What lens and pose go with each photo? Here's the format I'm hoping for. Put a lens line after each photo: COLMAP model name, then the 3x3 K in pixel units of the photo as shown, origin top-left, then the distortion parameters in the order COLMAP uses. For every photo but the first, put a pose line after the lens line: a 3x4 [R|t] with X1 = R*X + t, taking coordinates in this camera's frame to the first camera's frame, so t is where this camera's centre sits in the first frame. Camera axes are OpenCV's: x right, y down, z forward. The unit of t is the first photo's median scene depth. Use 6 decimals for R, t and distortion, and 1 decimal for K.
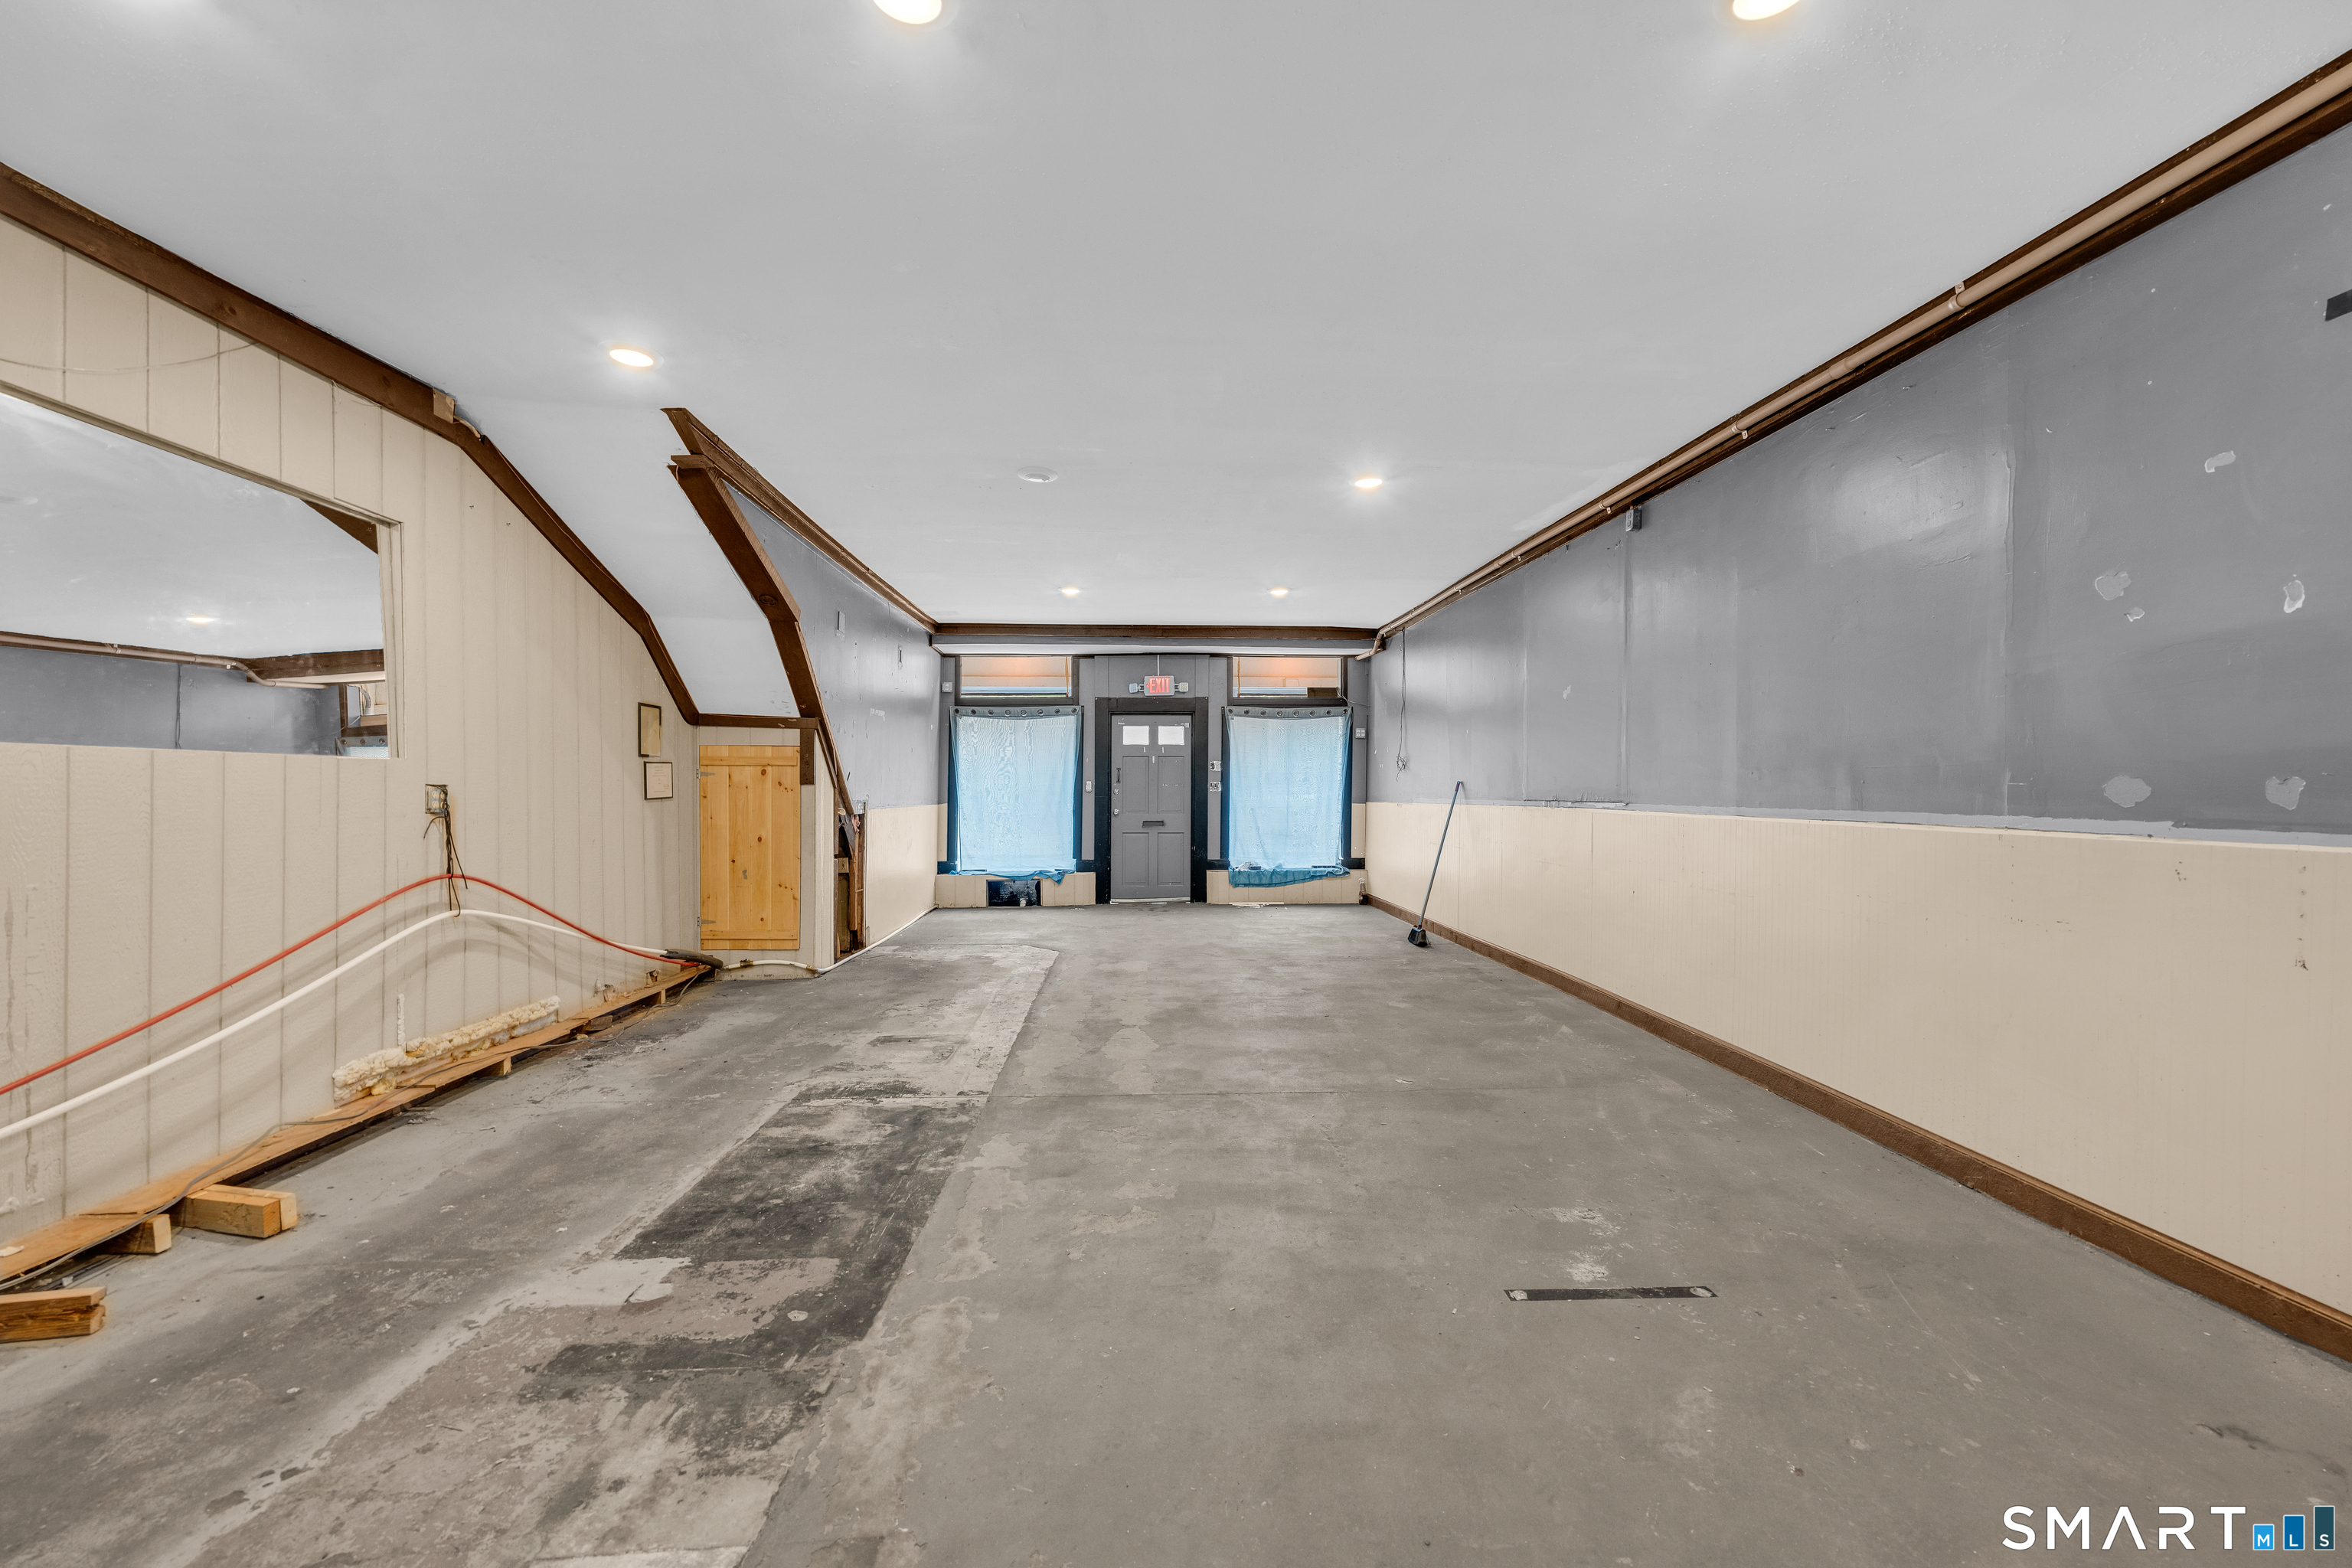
lens RADIAL K [[926.1, 0, 1176.0], [0, 926.1, 789.8], [0, 0, 1]] dist [-0.005480, 0.000670]
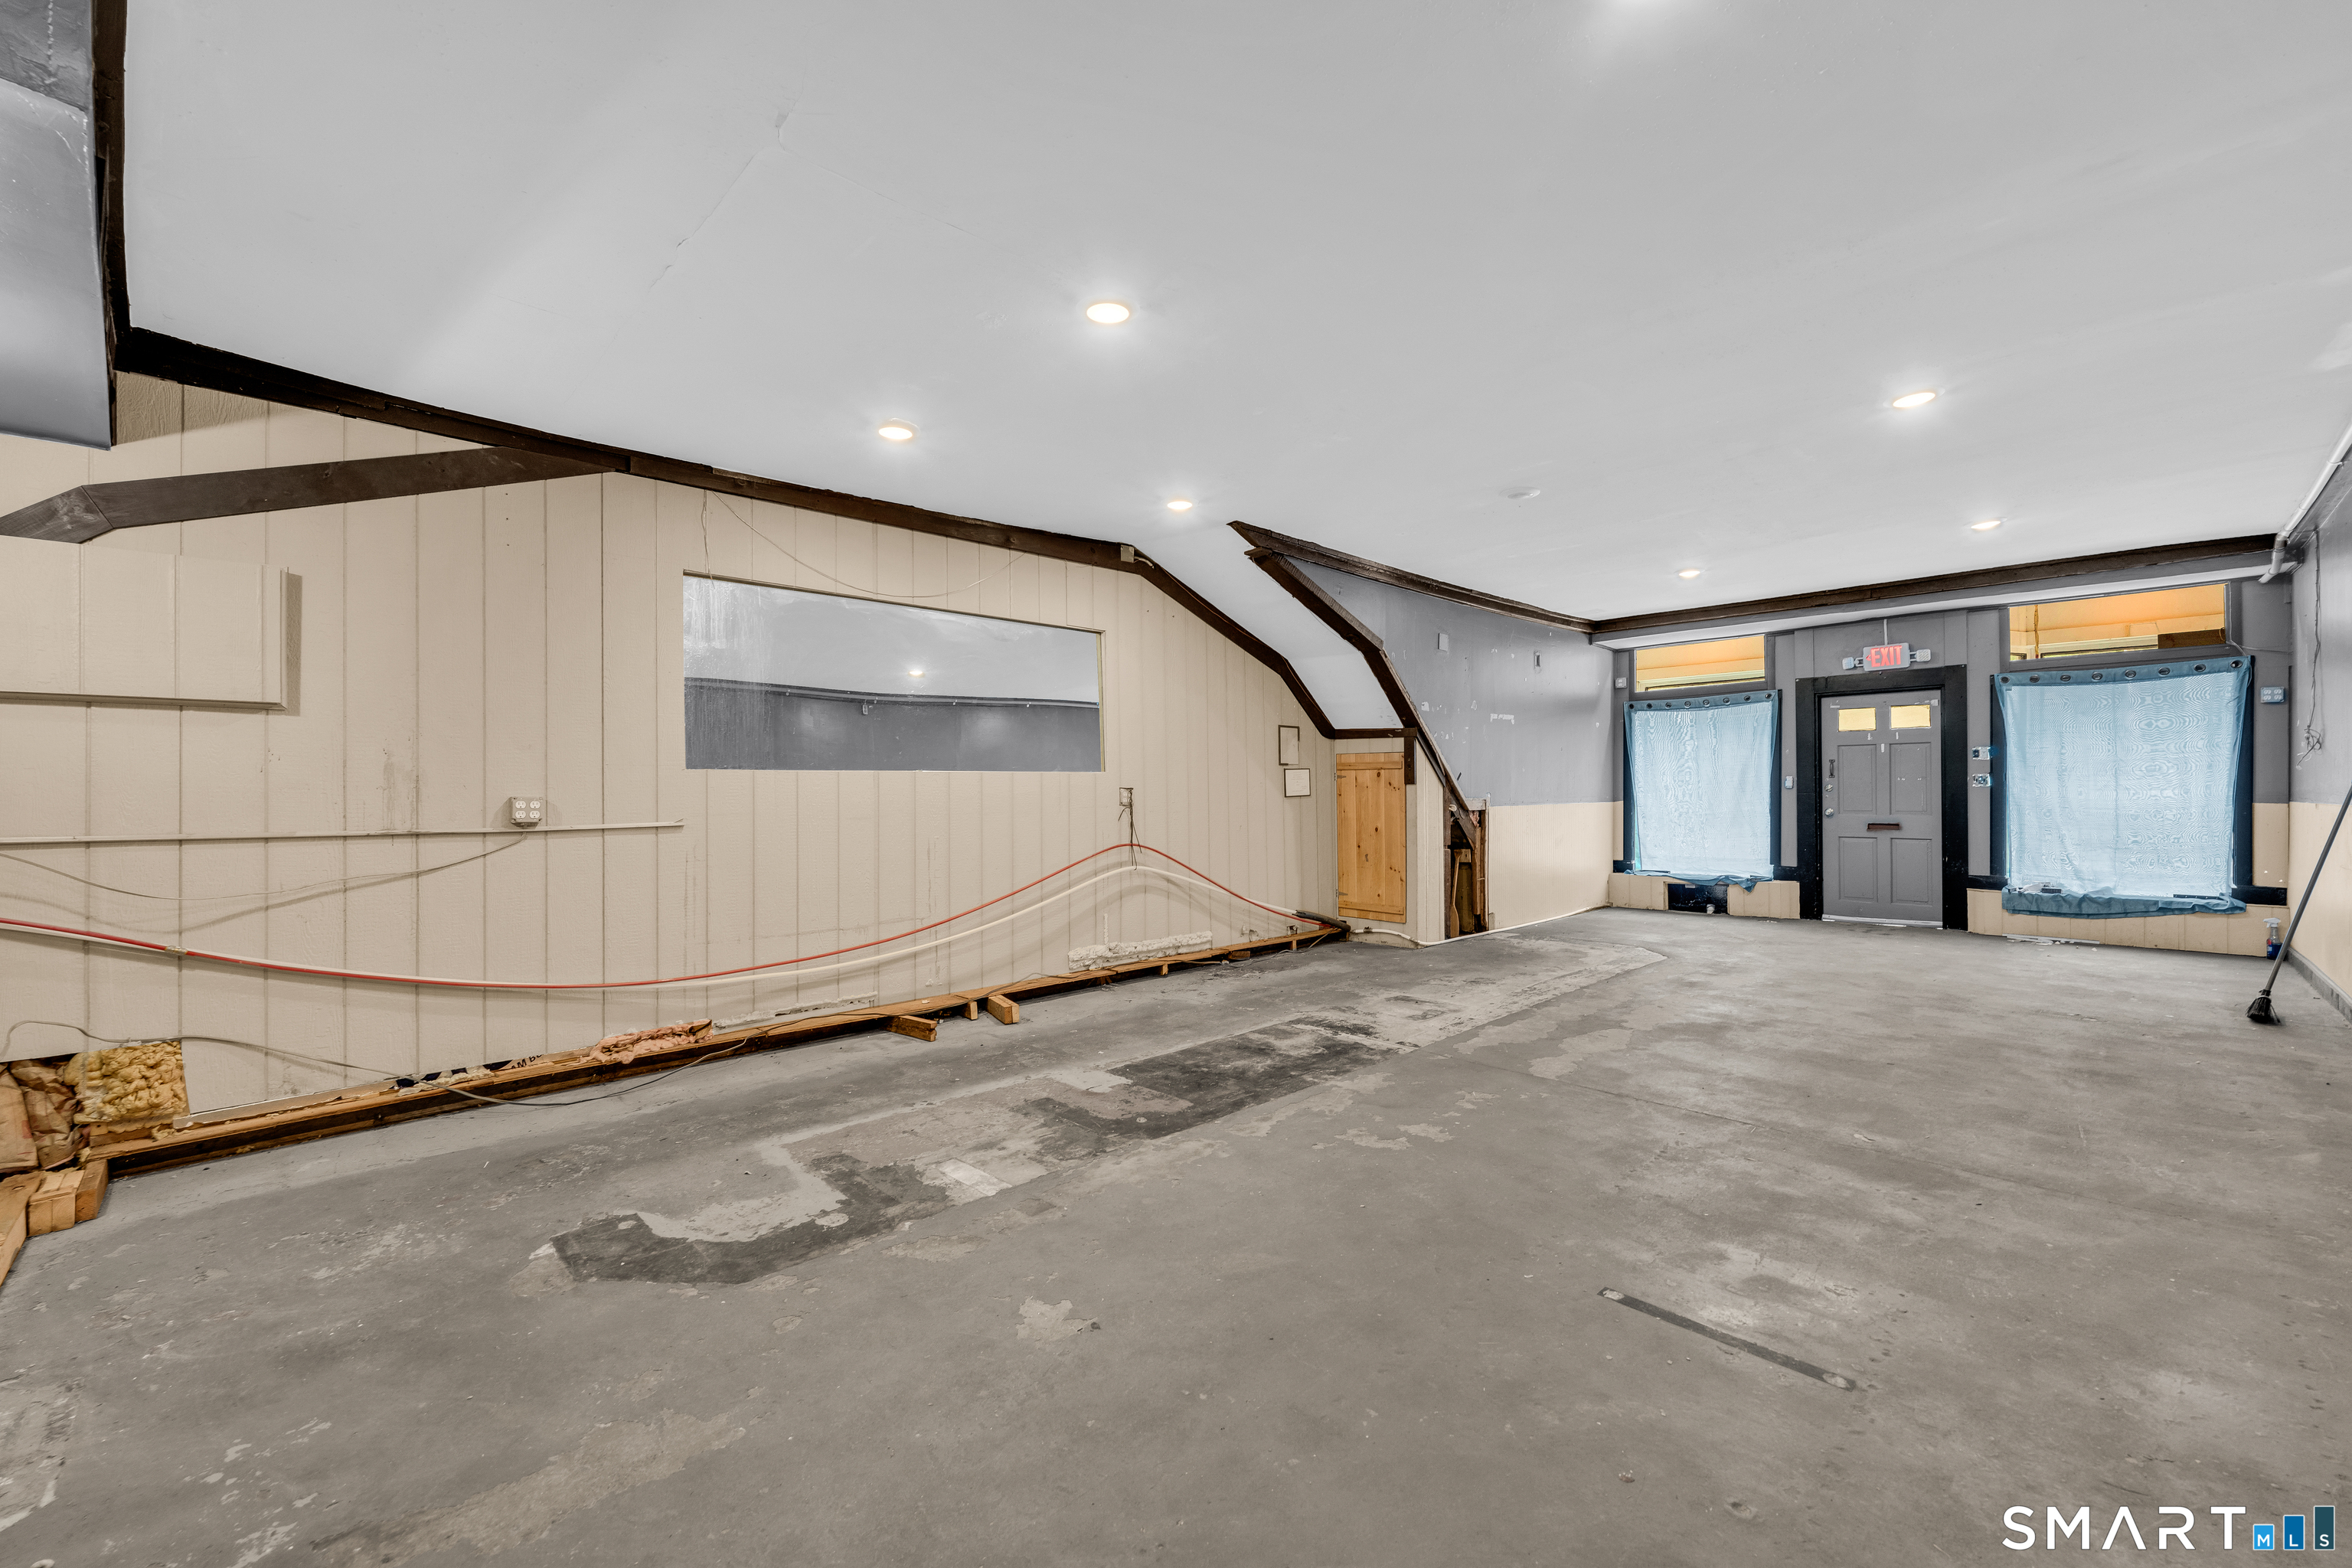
lens RADIAL K [[926.1, 0, 1179.2], [0, 926.1, 789.0], [0, 0, 1]] dist [-0.005480, 0.000670]
pose [[0.659194, -0.006443, -0.751946, 0.432110], [0.007474, 0.999970, -0.002016, 0.000602], [0.751936, -0.004291, 0.659222, -0.001300]]
